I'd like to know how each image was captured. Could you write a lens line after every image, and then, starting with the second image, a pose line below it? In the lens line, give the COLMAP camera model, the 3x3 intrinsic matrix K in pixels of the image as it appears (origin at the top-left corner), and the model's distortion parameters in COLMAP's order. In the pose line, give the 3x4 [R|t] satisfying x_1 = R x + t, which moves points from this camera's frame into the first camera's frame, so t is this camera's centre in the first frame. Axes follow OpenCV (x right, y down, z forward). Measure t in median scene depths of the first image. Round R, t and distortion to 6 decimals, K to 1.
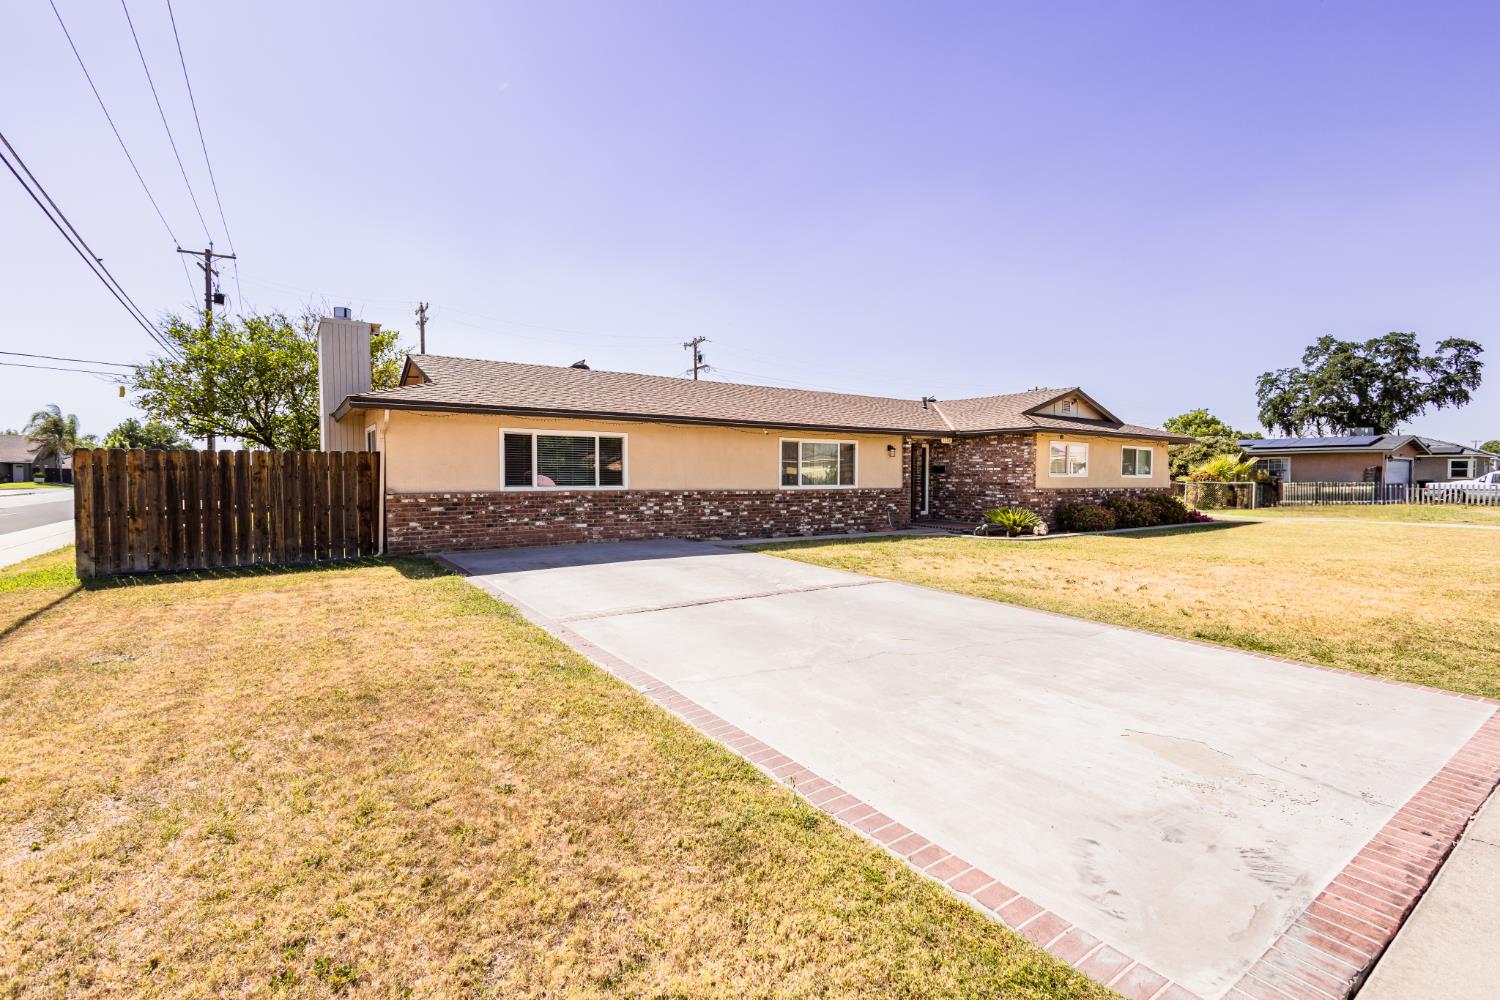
lens RADIAL K [[683.5, 0, 751.8], [0, 683.5, 489.9], [0, 0, 1]] dist [0.008912, -0.000616]
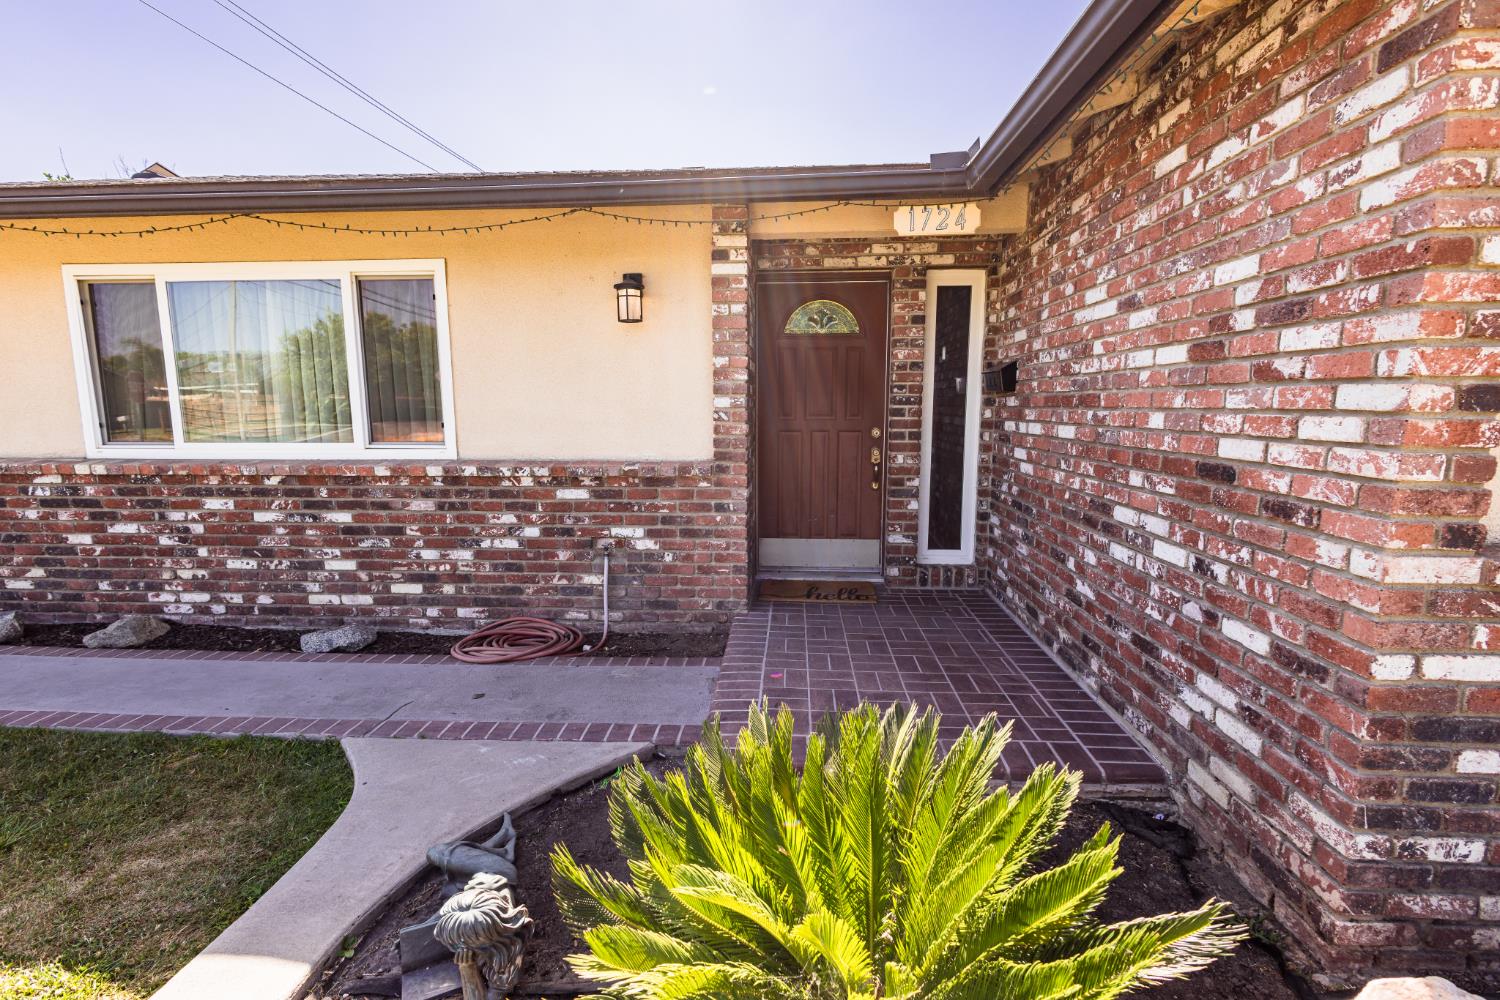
lens RADIAL K [[683.5, 0, 749.1], [0, 683.5, 506.4], [0, 0, 1]] dist [0.008912, -0.000616]
pose [[0.780173, 0.086673, -0.619531, 0.434935], [-0.010181, 0.991983, 0.125959, -0.019273], [0.625481, -0.091962, 0.774801, 0.961703]]
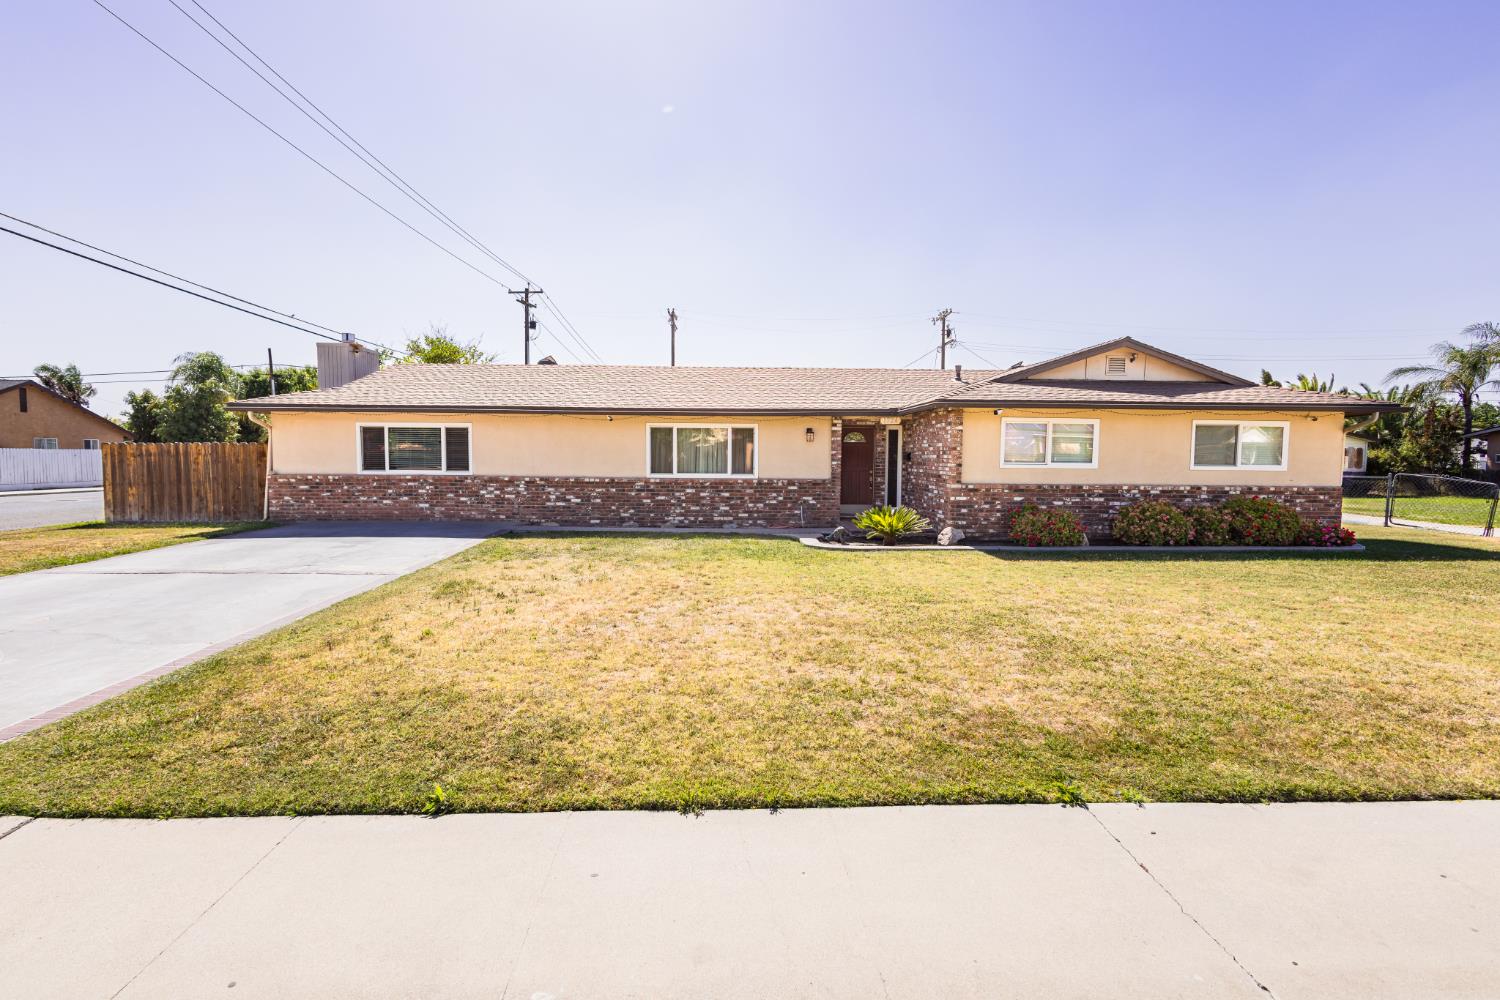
lens RADIAL K [[683.5, 0, 739.1], [0, 683.5, 510.9], [0, 0, 1]] dist [0.008912, -0.000616]
pose [[0.833183, 0.045338, -0.551136, 0.687590], [-0.017101, 0.998269, 0.056268, -0.010201], [0.552733, -0.037457, 0.832516, 0.275985]]
